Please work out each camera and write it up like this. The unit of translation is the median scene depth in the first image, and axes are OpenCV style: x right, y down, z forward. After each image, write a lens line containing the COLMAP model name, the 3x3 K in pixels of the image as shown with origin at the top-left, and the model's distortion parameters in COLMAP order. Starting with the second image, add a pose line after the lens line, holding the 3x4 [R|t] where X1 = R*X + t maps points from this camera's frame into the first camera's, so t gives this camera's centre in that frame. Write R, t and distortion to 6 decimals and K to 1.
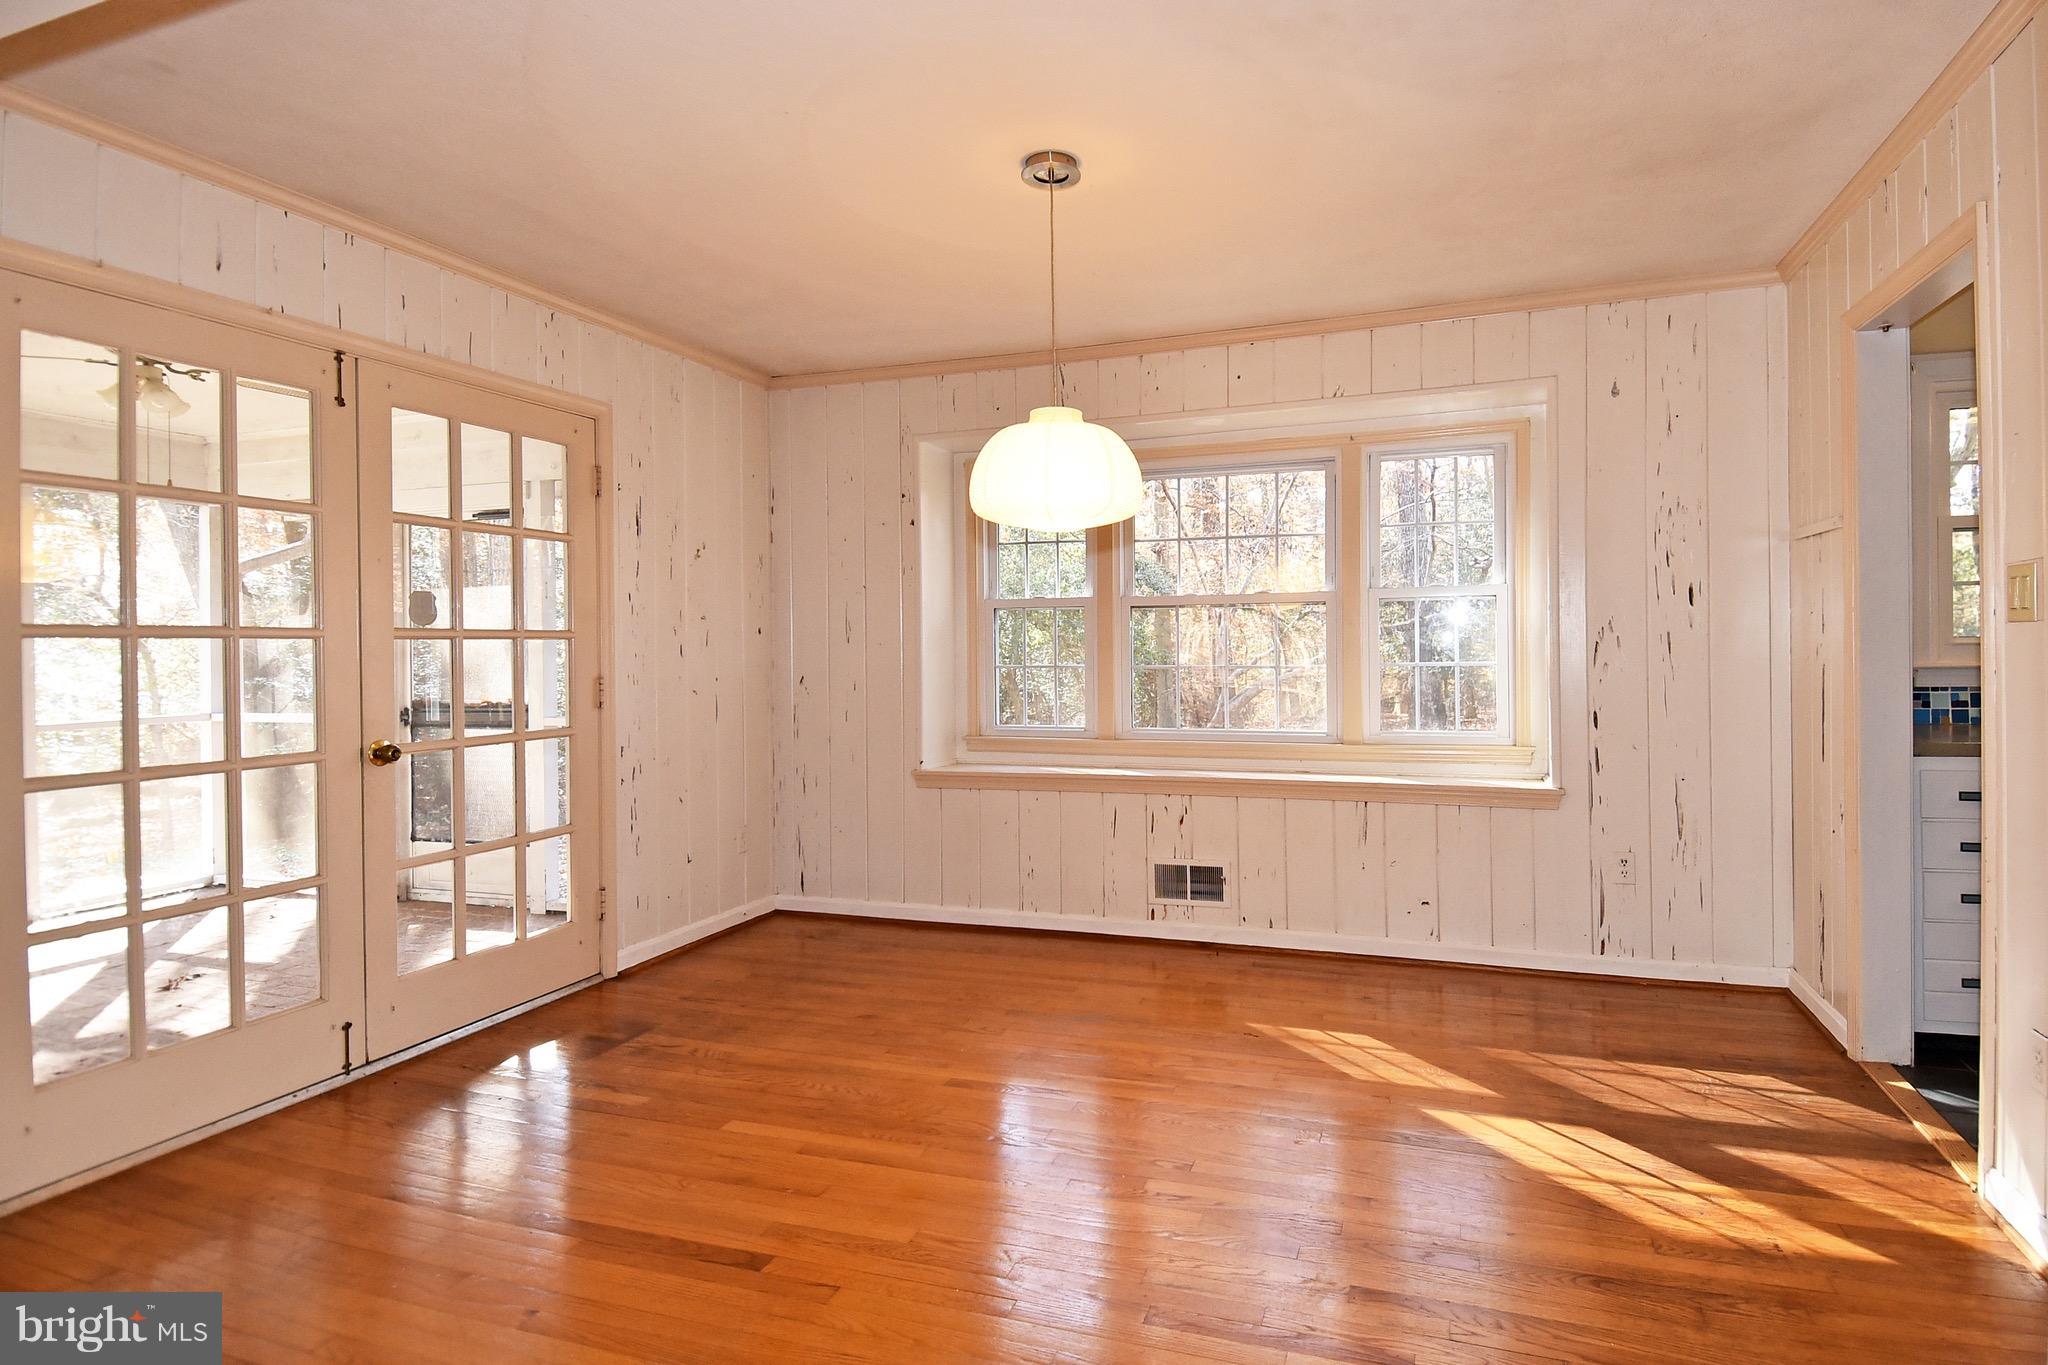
lens RADIAL K [[1091.0, 0, 1051.6], [0, 1091.0, 634.4], [0, 0, 1]] dist [0.091433, -0.072380]
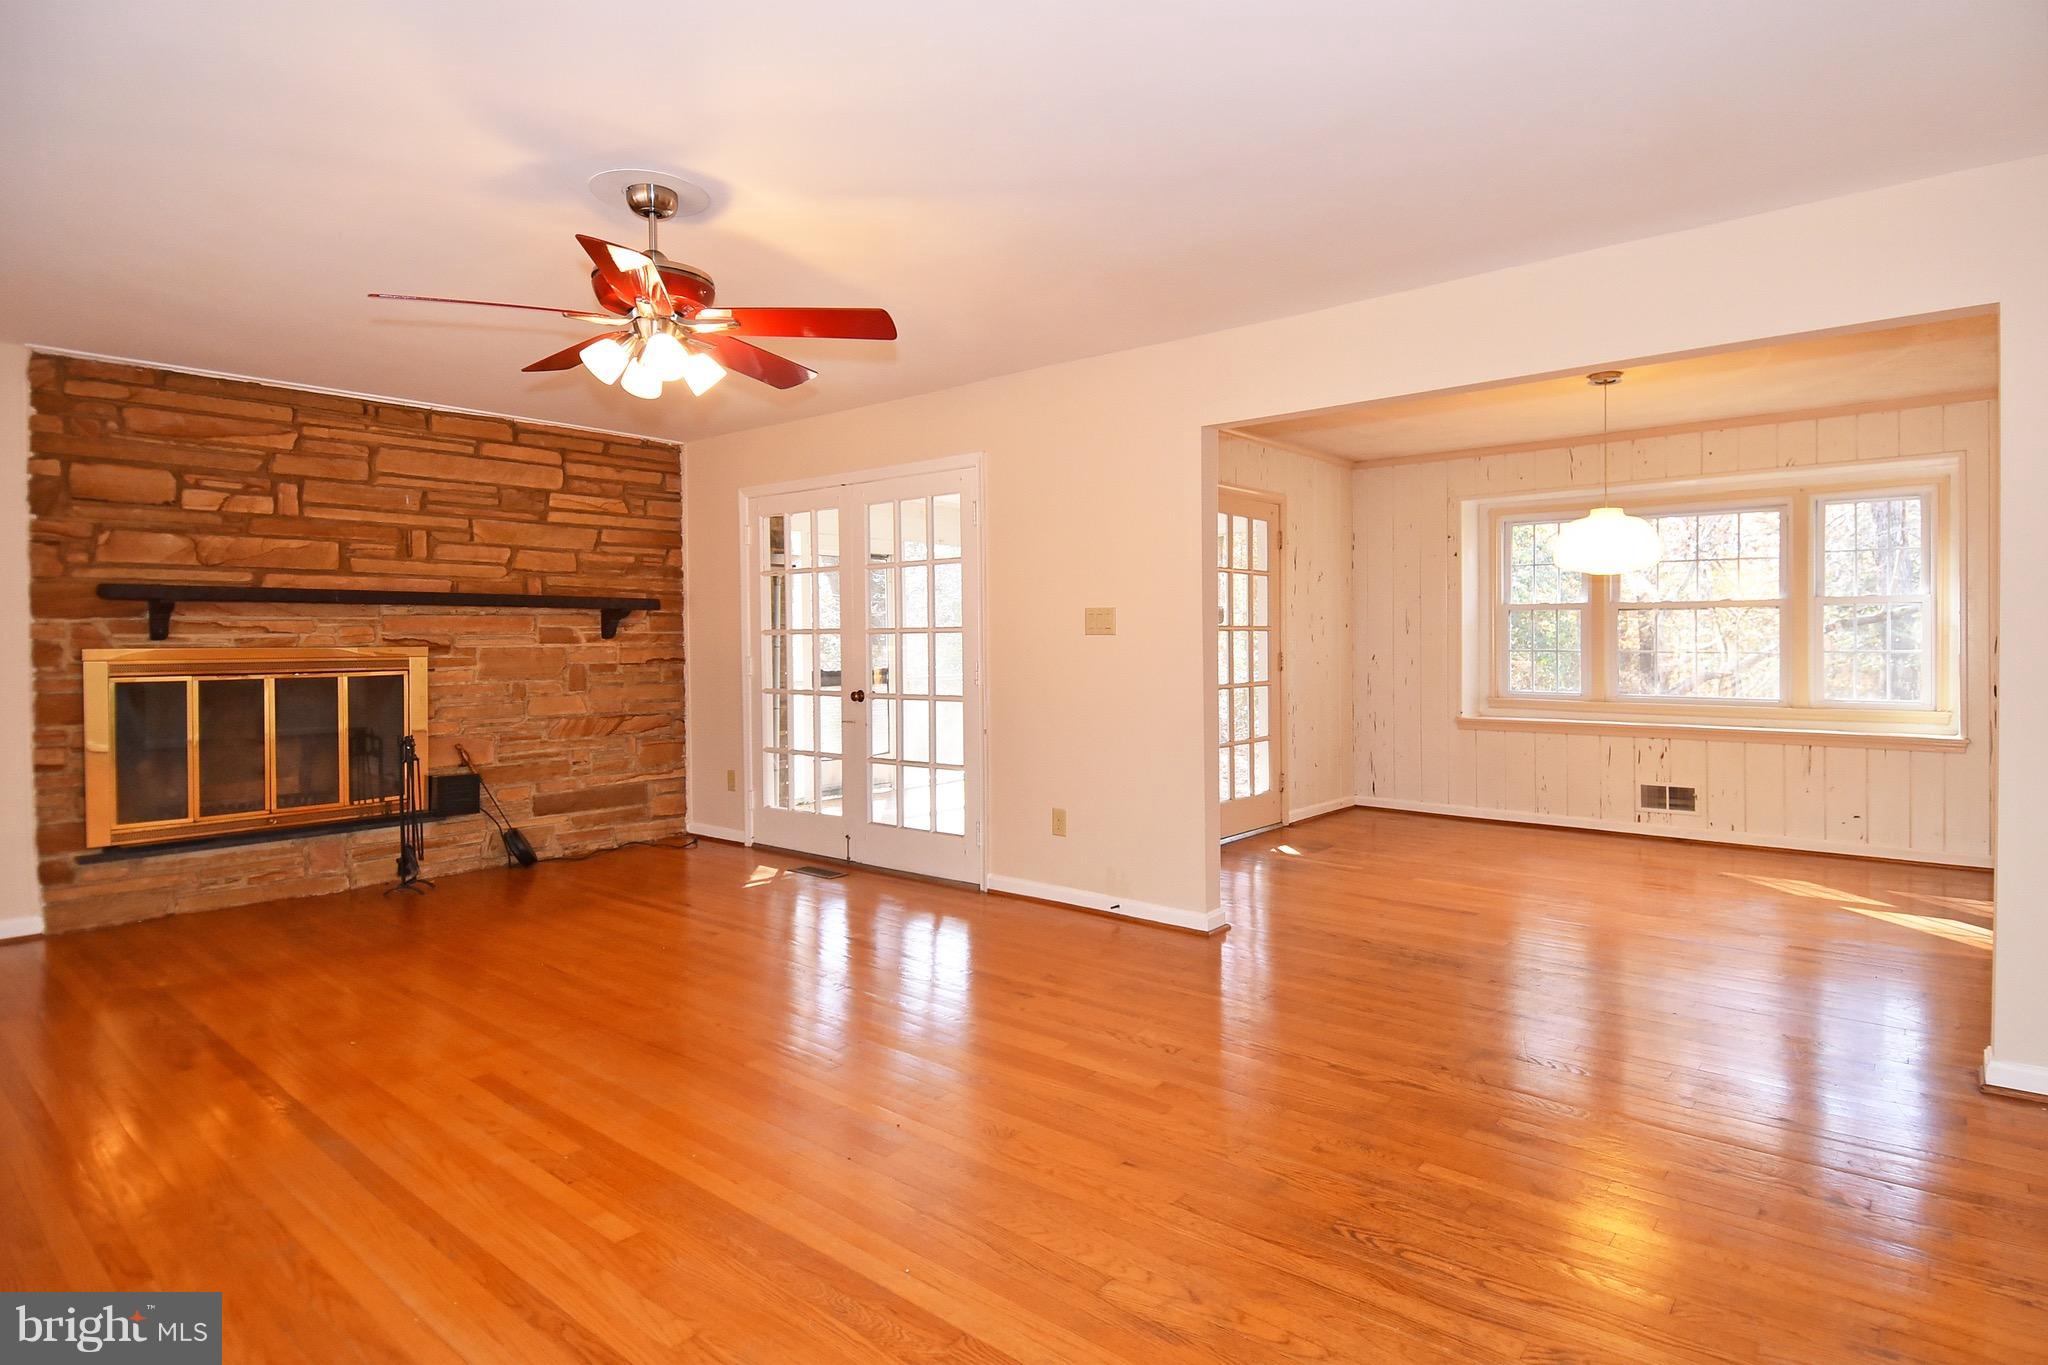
lens RADIAL K [[1091.0, 0, 1051.6], [0, 1091.0, 634.4], [0, 0, 1]] dist [0.091433, -0.072380]
pose [[0.946428, 0.006779, -0.322844, -0.181175], [-0.003003, 0.999921, 0.012193, -0.009917], [0.322901, -0.010570, 0.946374, -0.703949]]
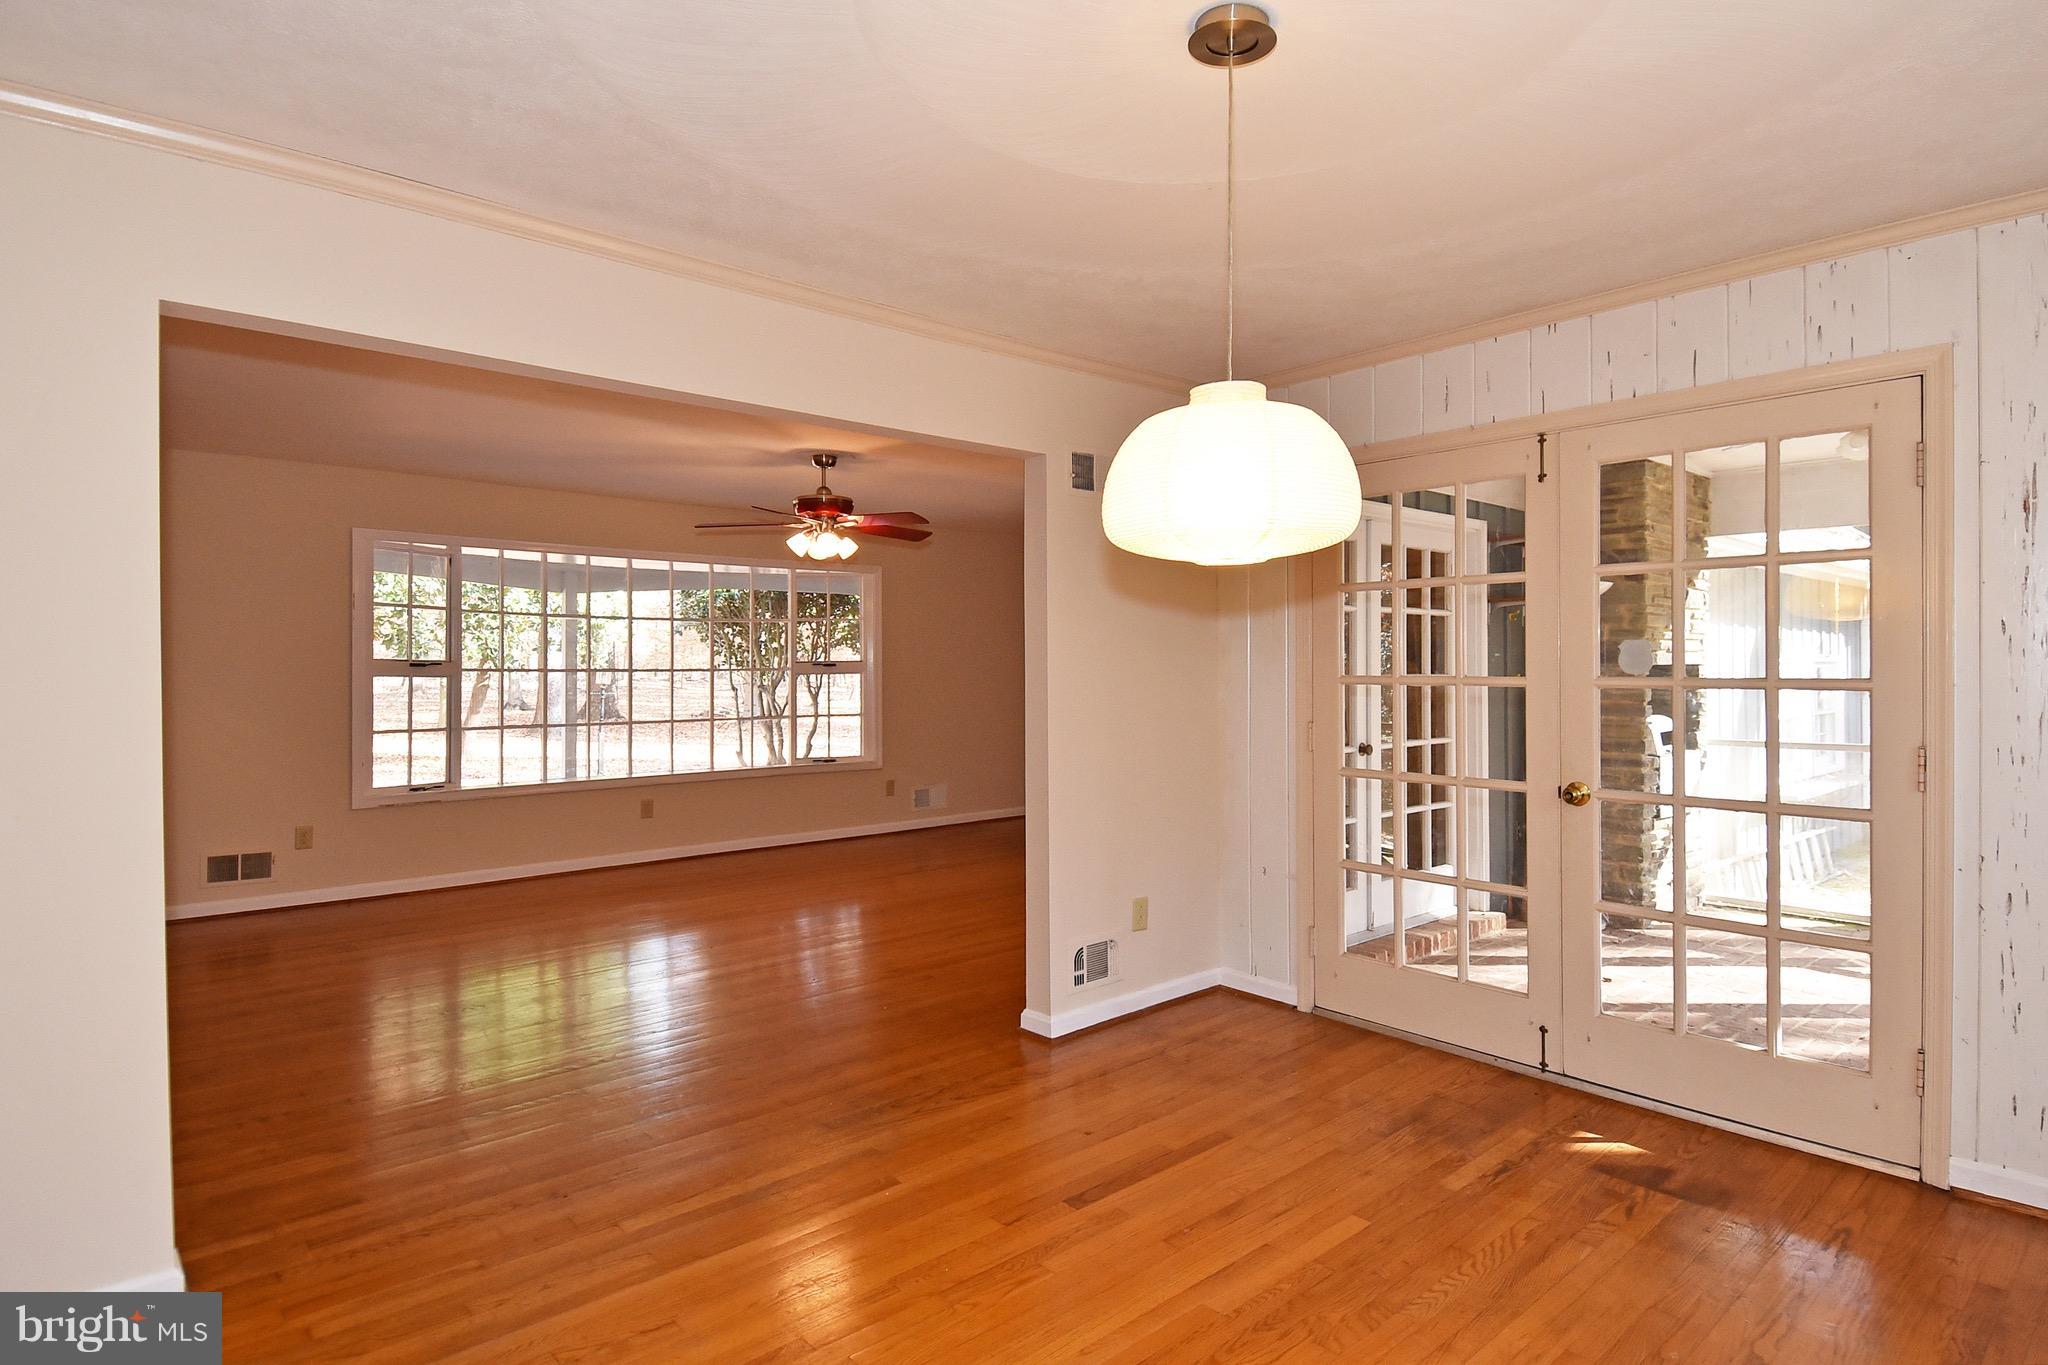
lens RADIAL K [[1091.0, 0, 1051.6], [0, 1091.0, 634.4], [0, 0, 1]] dist [0.091433, -0.072380]
pose [[-0.459017, -0.007720, -0.888394, 0.434344], [0.020414, 0.999607, -0.019234, -0.027240], [0.888193, -0.026965, -0.458679, 0.782915]]
